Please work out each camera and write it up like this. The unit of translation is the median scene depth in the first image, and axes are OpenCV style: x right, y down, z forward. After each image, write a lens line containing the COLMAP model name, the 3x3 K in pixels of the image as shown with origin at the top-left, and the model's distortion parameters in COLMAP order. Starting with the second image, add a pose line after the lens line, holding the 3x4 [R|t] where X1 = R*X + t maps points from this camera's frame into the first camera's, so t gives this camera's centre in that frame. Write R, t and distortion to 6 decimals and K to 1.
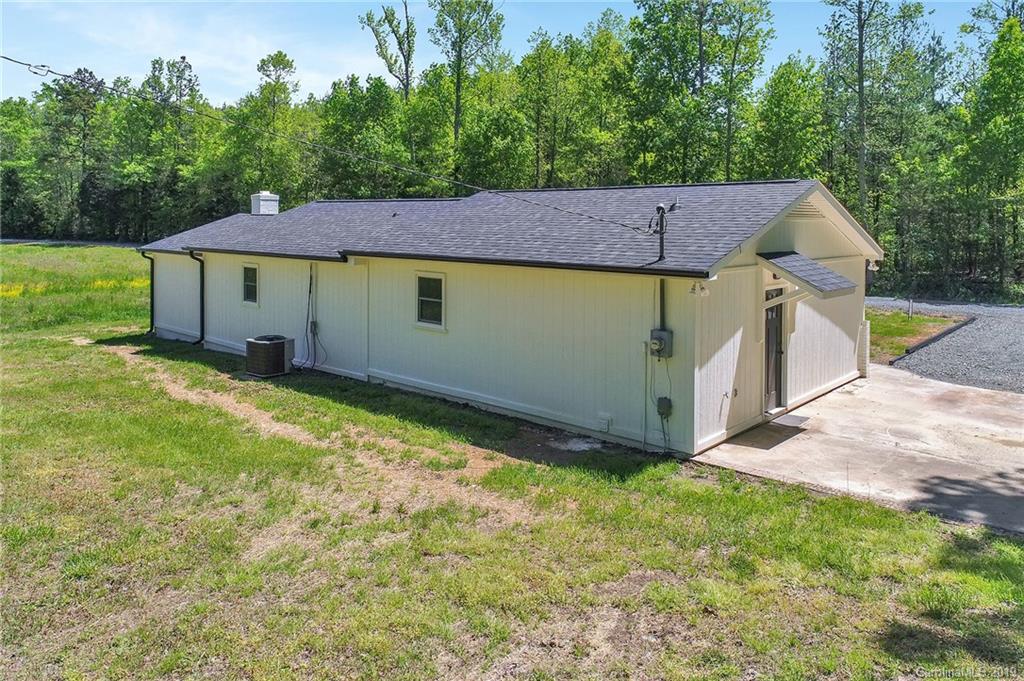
lens RADIAL K [[725.4, 0, 537.8], [0, 725.4, 303.3], [0, 0, 1]] dist [-0.000498, -0.001251]
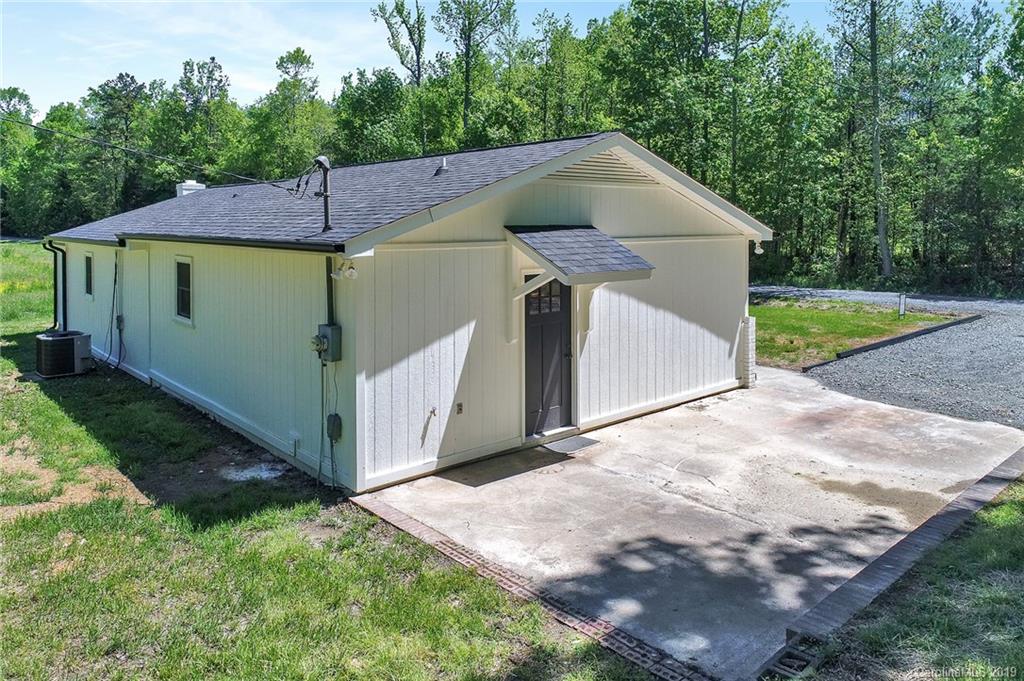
lens RADIAL K [[725.4, 0, 537.8], [0, 725.4, 303.3], [0, 0, 1]] dist [-0.000498, -0.001251]
pose [[0.993715, 0.001523, -0.111926, 0.089639], [-0.001506, 0.999999, 0.000236, 0.002696], [0.111926, -0.000066, 0.993717, 0.052396]]
